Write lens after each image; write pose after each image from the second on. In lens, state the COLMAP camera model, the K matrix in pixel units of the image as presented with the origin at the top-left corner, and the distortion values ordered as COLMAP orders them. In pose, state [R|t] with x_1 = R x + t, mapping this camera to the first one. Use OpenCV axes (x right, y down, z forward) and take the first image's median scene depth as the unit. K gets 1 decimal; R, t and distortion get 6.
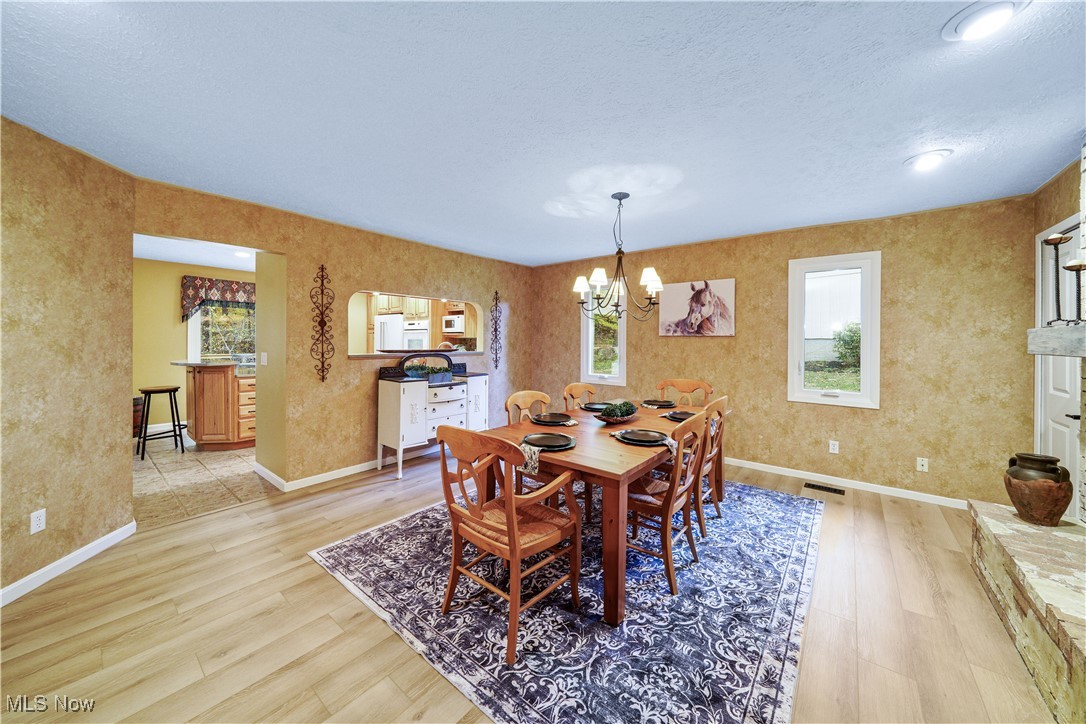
lens RADIAL K [[382.1, 0, 539.8], [0, 382.1, 344.3], [0, 0, 1]] dist [-0.003458, 0.000387]
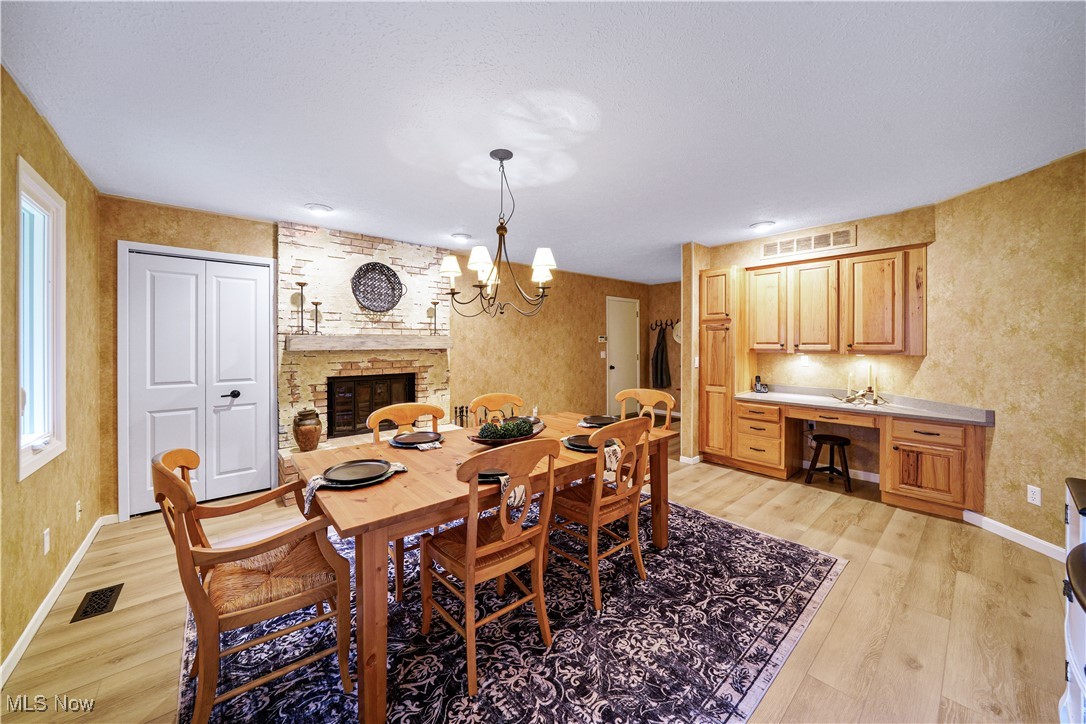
lens RADIAL K [[382.1, 0, 546.1], [0, 382.1, 345.3], [0, 0, 1]] dist [-0.003458, 0.000387]
pose [[-0.986234, -0.003037, 0.165328, -0.005563], [-0.000026, 0.999834, 0.018213, -0.018980], [-0.165356, 0.017958, -0.986070, 1.770037]]
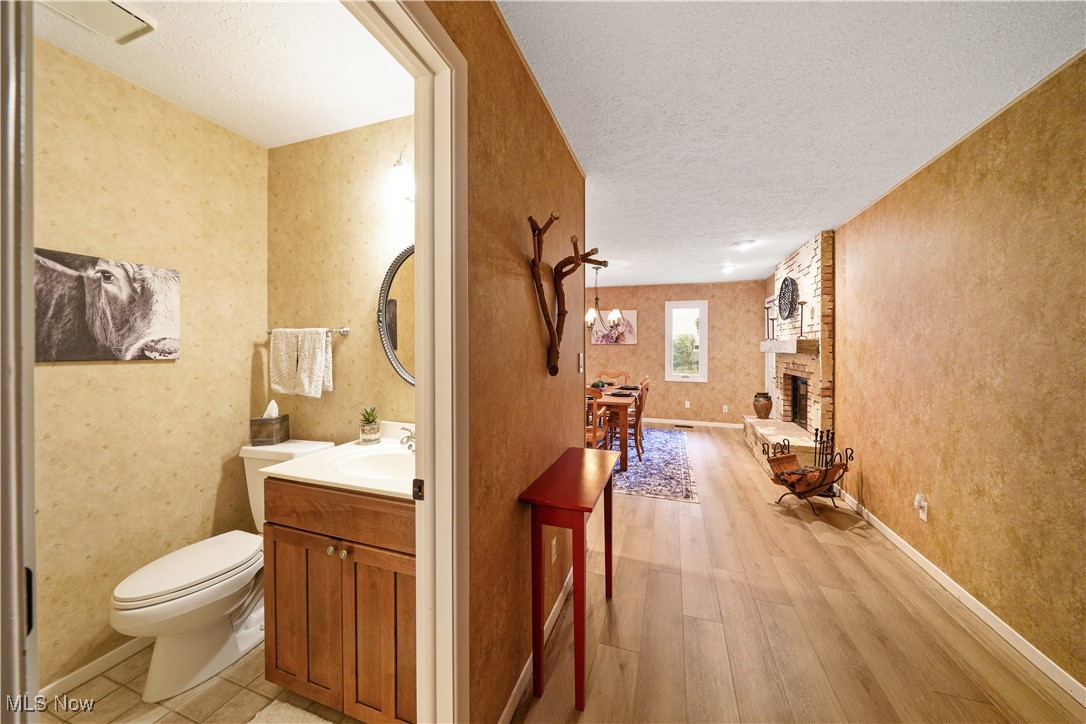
lens RADIAL K [[382.1, 0, 538.9], [0, 382.1, 351.1], [0, 0, 1]] dist [-0.003458, 0.000387]
pose [[0.939818, -0.006757, 0.341608, -0.685742], [0.006688, 0.999977, 0.001381, 0.005012], [-0.341609, 0.000986, 0.939842, -0.630752]]
